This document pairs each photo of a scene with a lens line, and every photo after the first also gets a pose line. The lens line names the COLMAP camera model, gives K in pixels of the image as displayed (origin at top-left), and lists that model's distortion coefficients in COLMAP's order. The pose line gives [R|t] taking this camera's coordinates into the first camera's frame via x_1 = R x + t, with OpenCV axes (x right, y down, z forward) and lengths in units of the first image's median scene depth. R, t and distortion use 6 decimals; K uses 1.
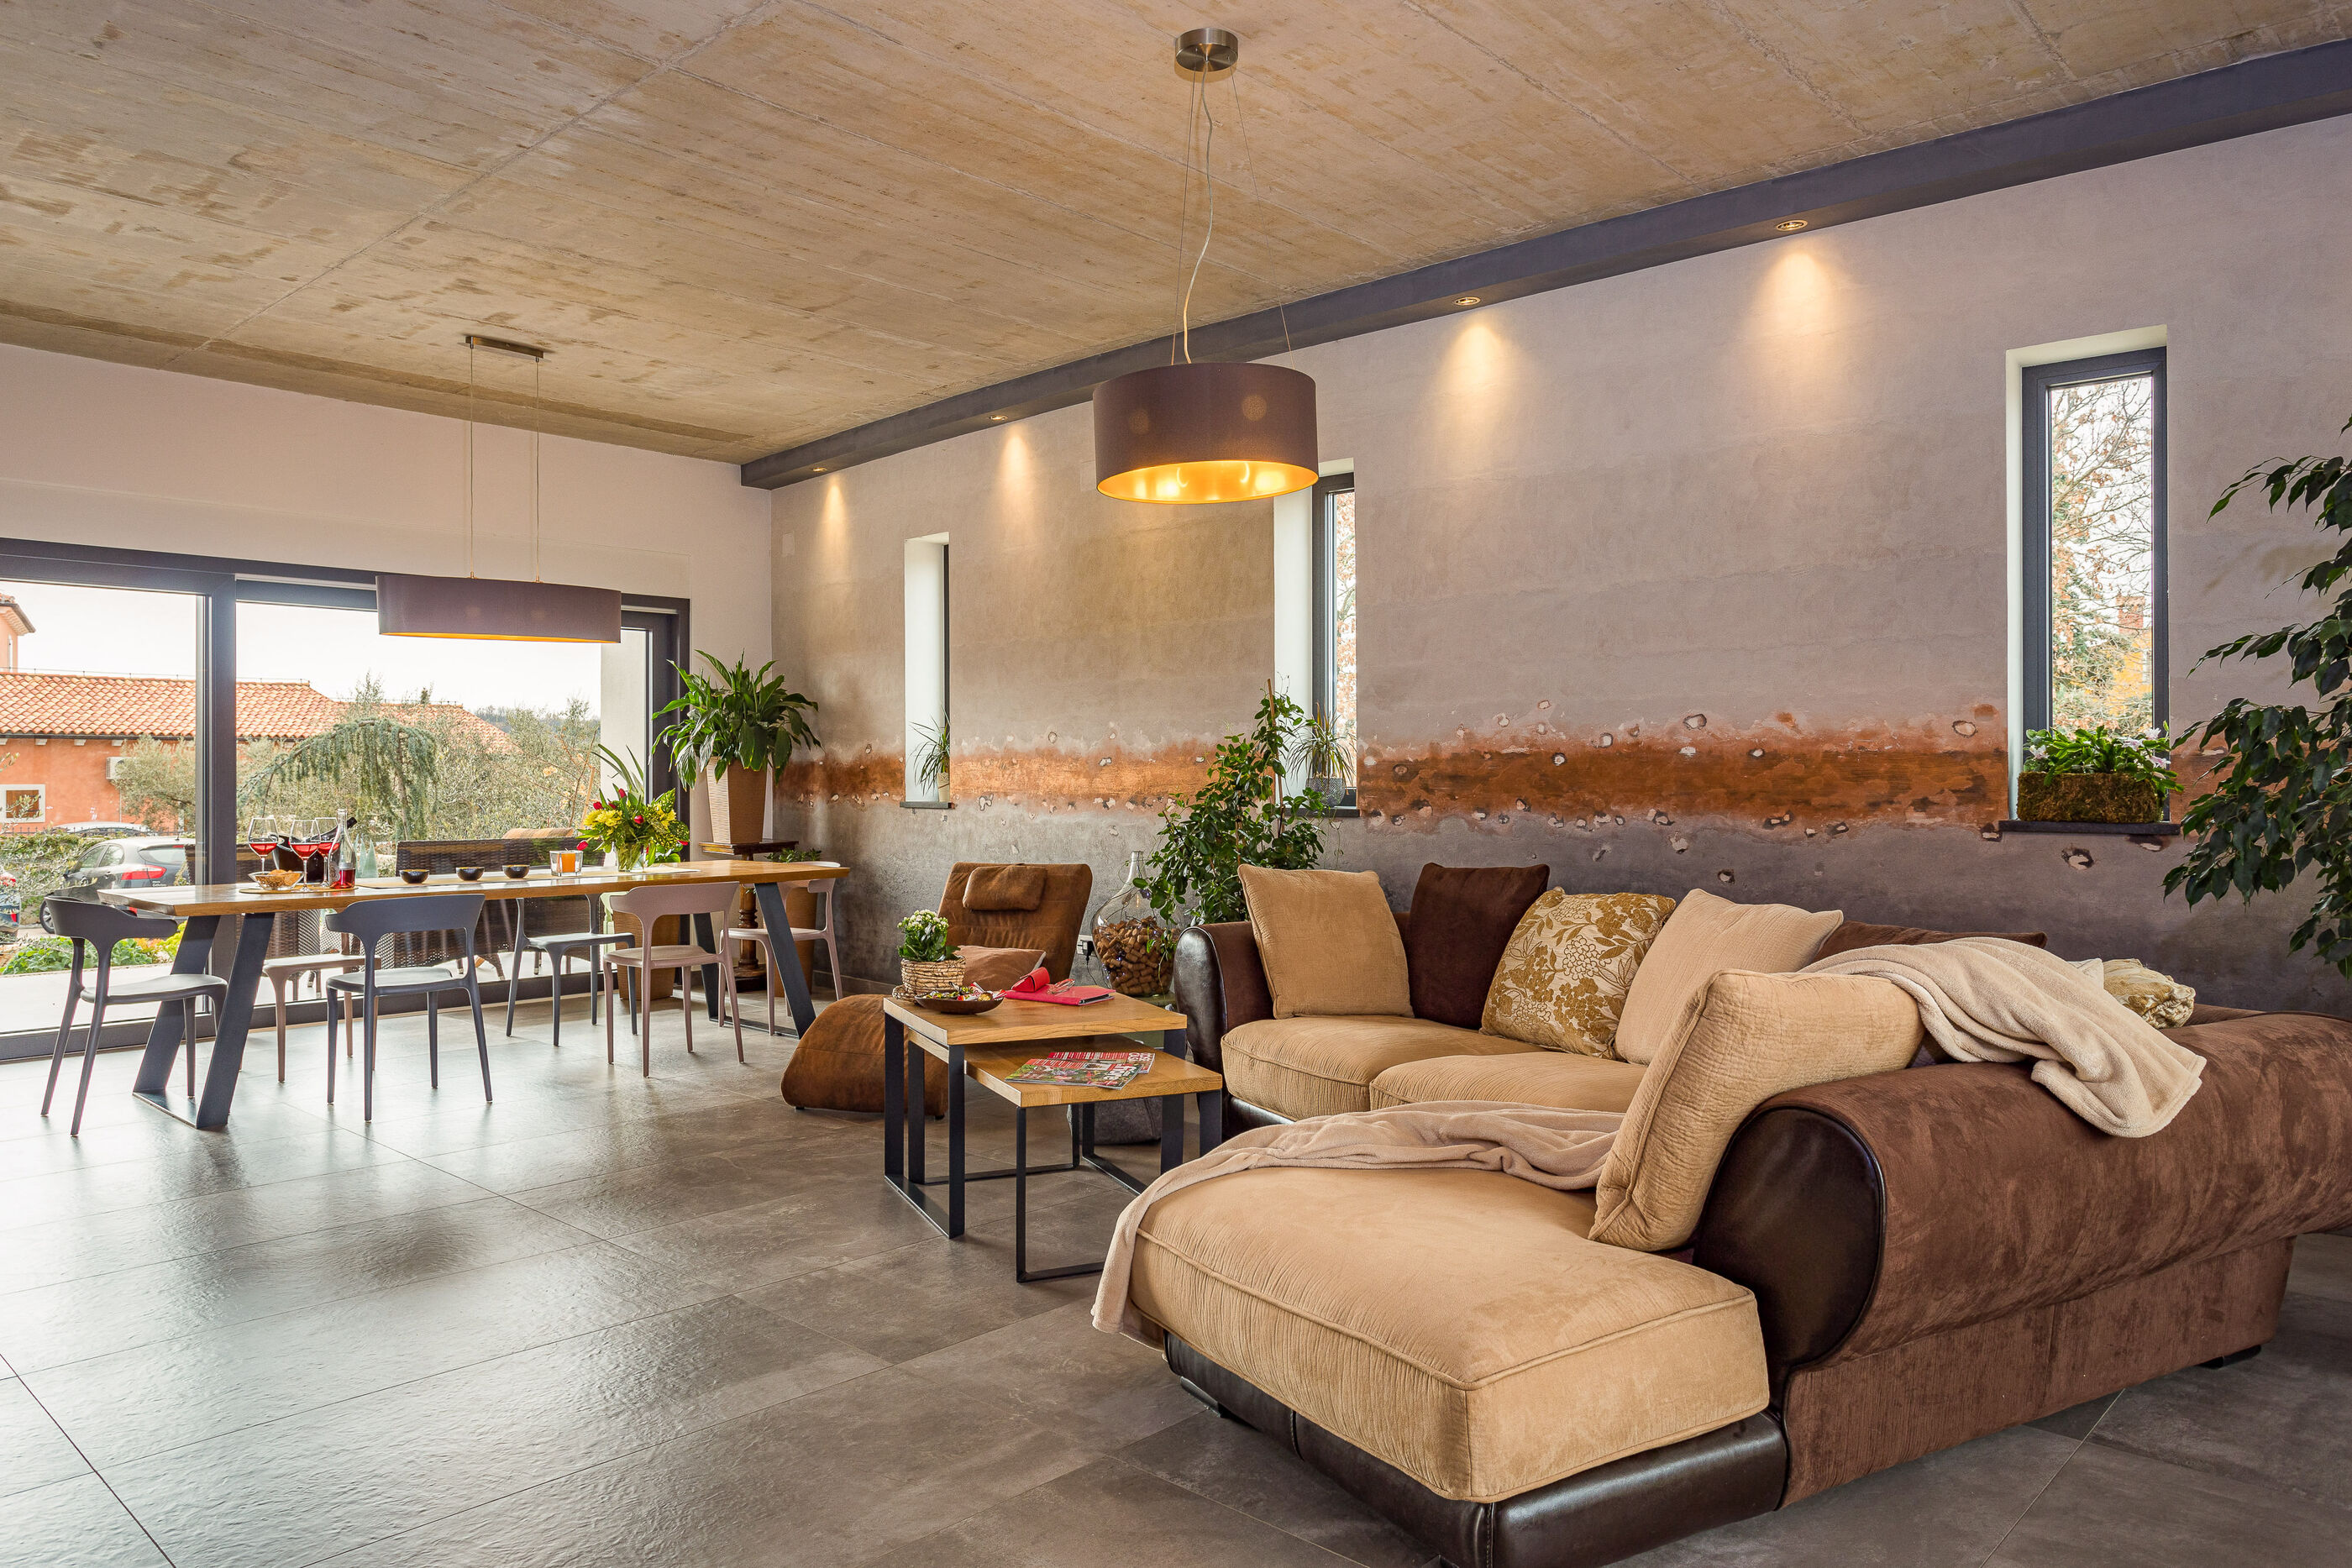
lens RADIAL K [[1549.8, 0, 1157.1], [0, 1549.8, 768.9], [0, 0, 1]] dist [-0.007655, 0.011564]
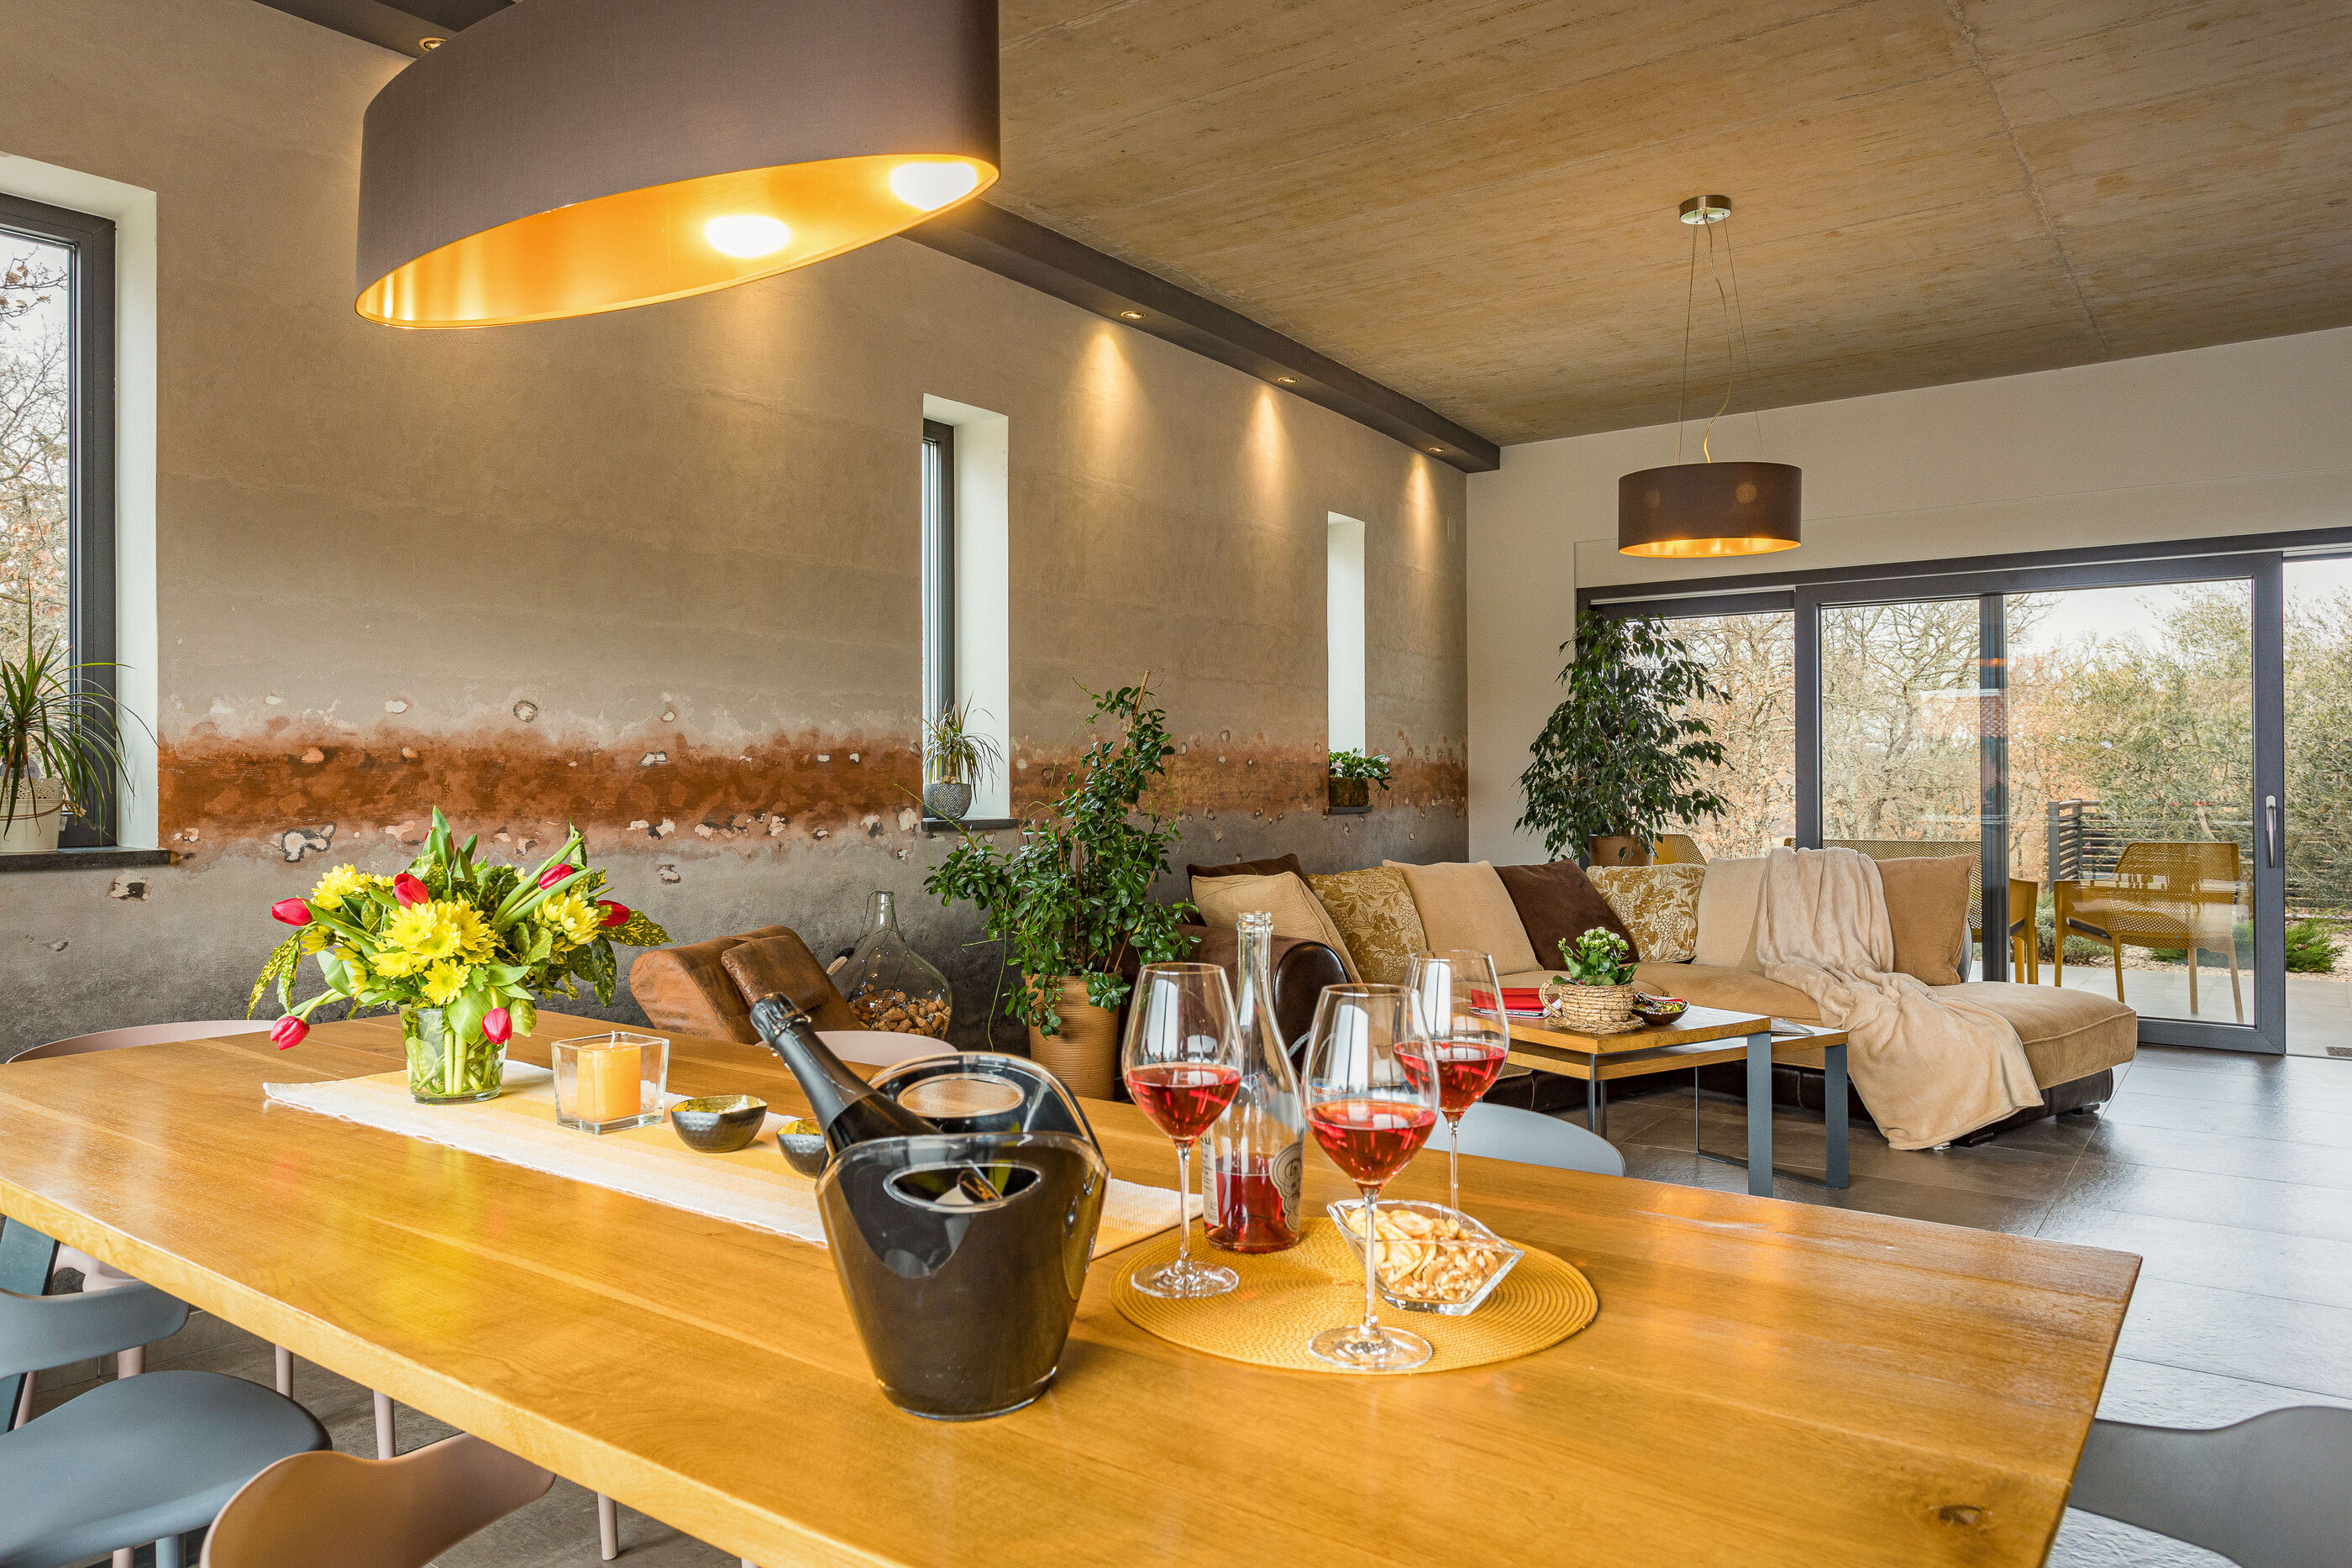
lens RADIAL K [[1549.8, 0, 1163.0], [0, 1549.8, 769.1], [0, 0, 1]] dist [-0.007655, 0.011564]
pose [[-0.127292, 0.008557, 0.991828, -0.876302], [0.001534, 0.999963, -0.008430, 0.006459], [-0.991864, 0.000449, -0.127300, 1.196585]]
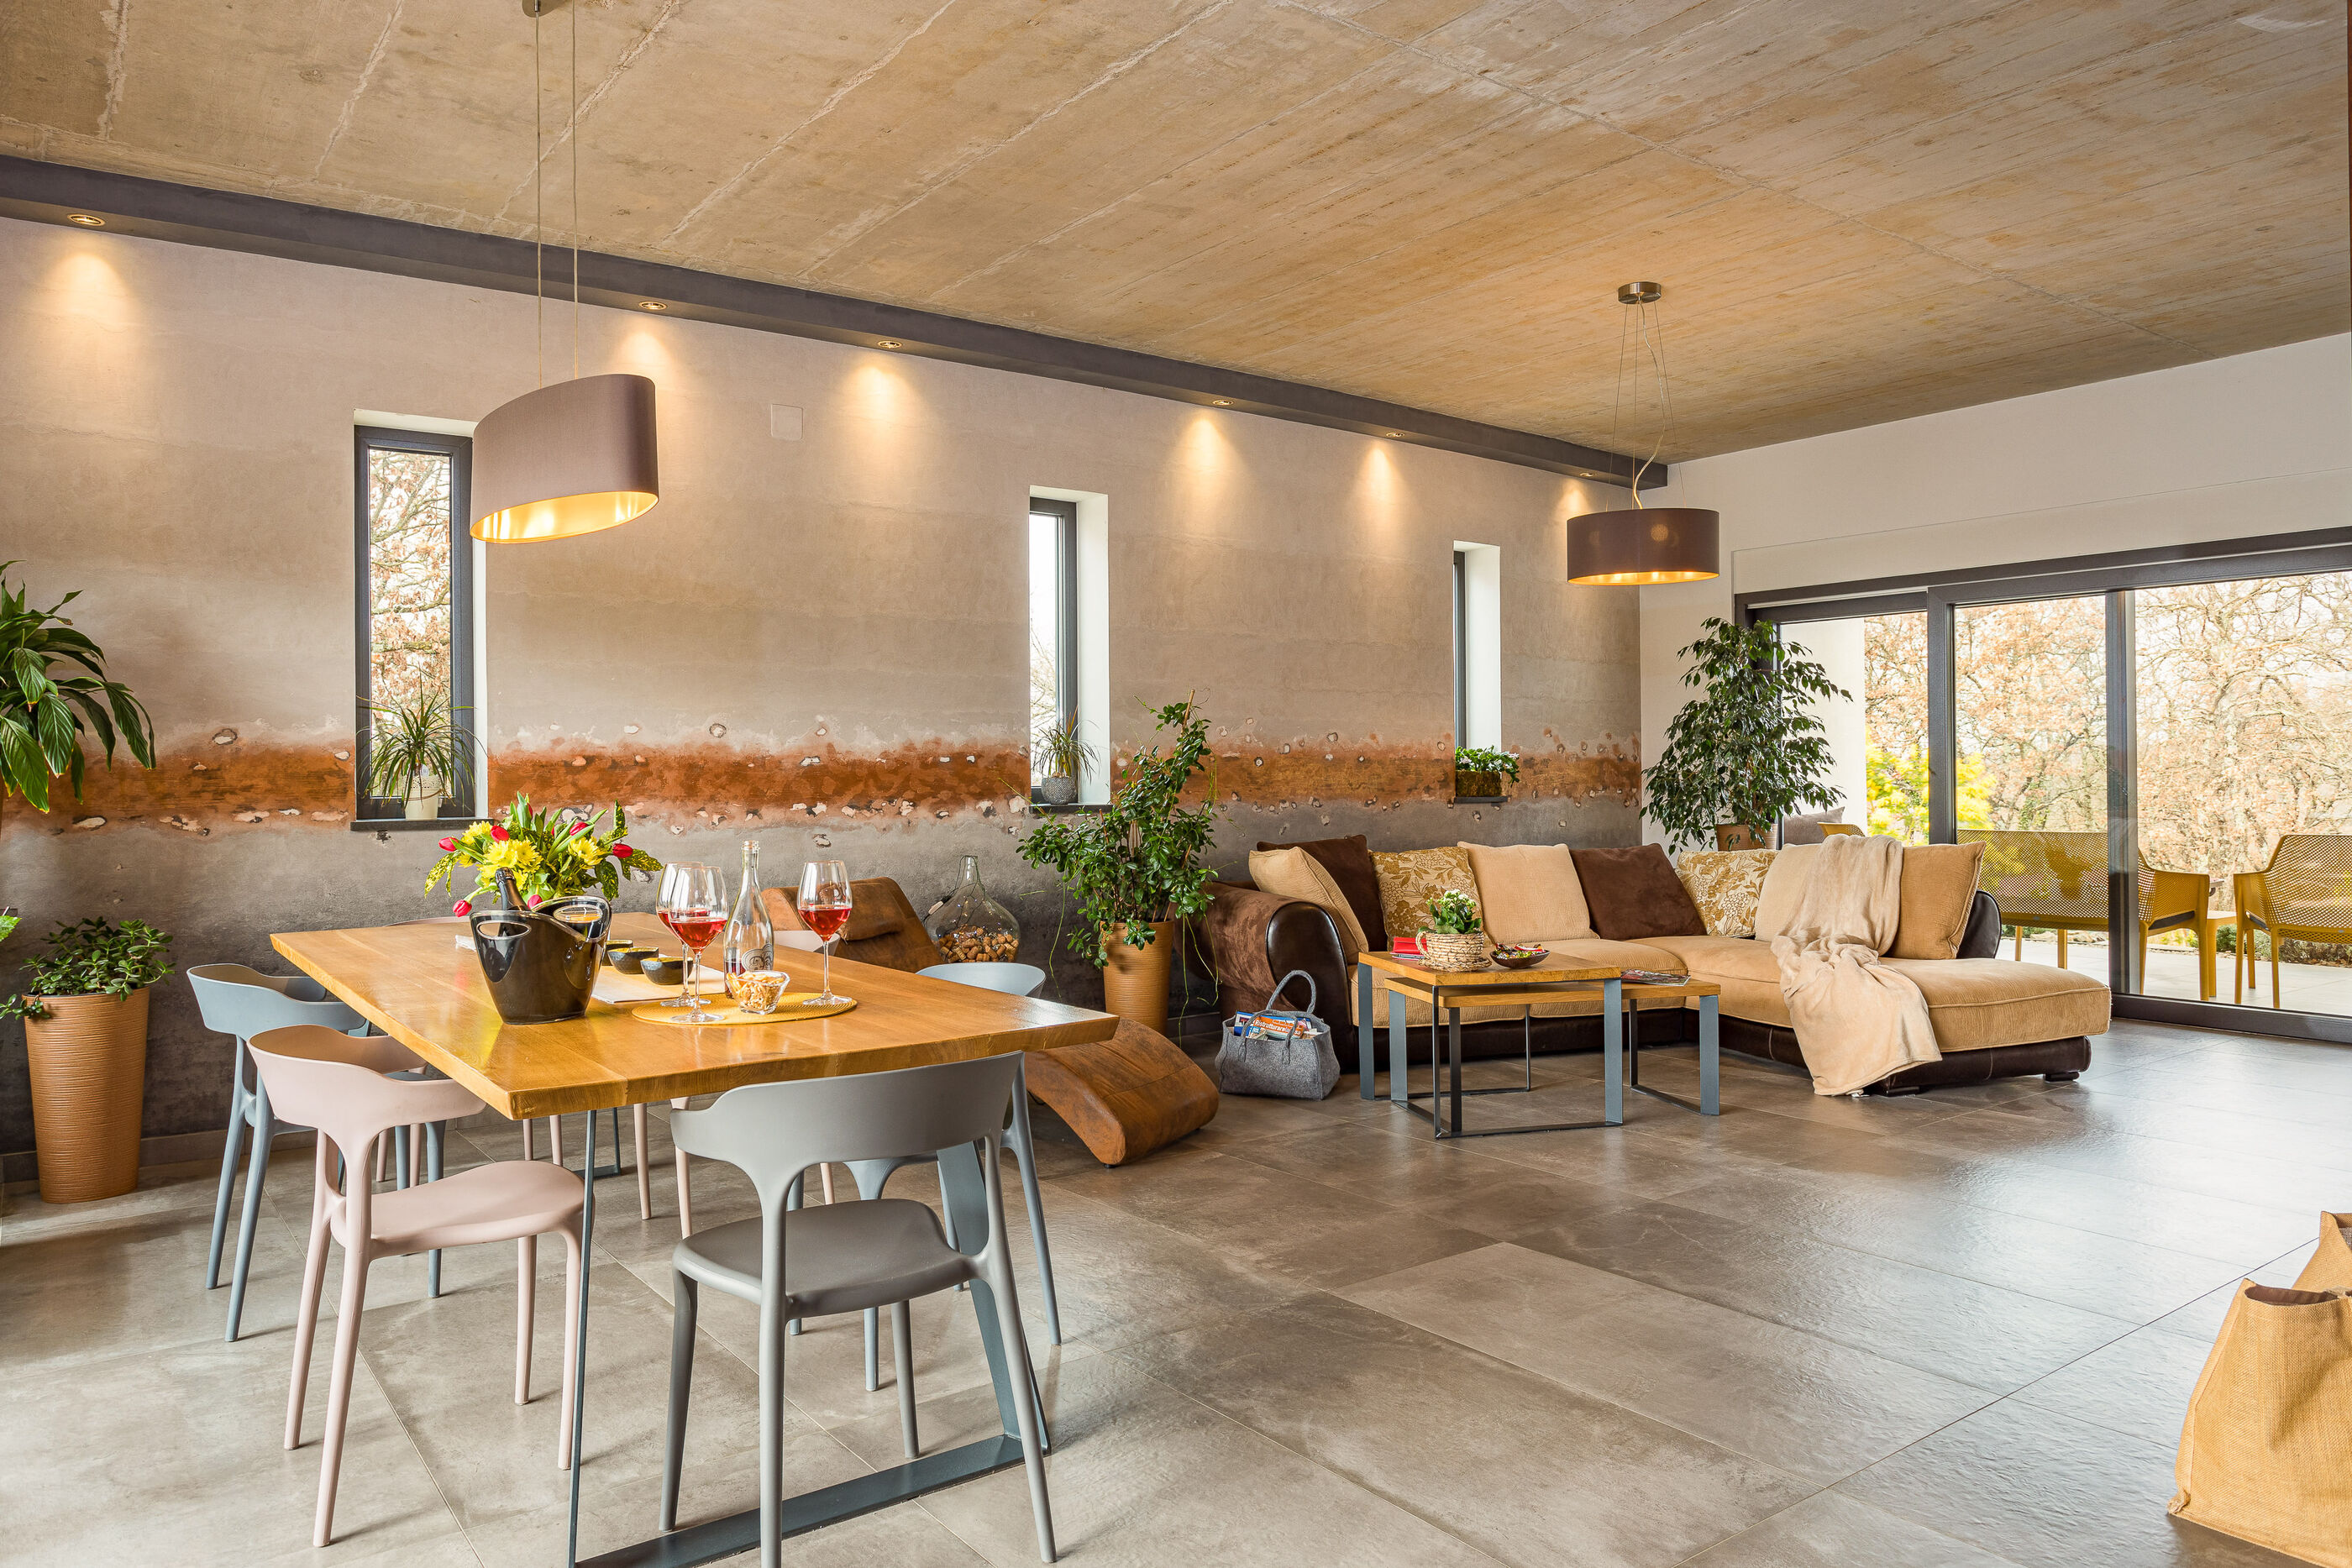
lens RADIAL K [[1549.8, 0, 1161.3], [0, 1549.8, 767.8], [0, 0, 1]] dist [-0.007655, 0.011564]
pose [[0.175805, 0.003880, 0.984417, -1.149108], [0.003354, 0.999984, -0.004540, 0.005182], [-0.984419, 0.004100, 0.175789, 0.890389]]
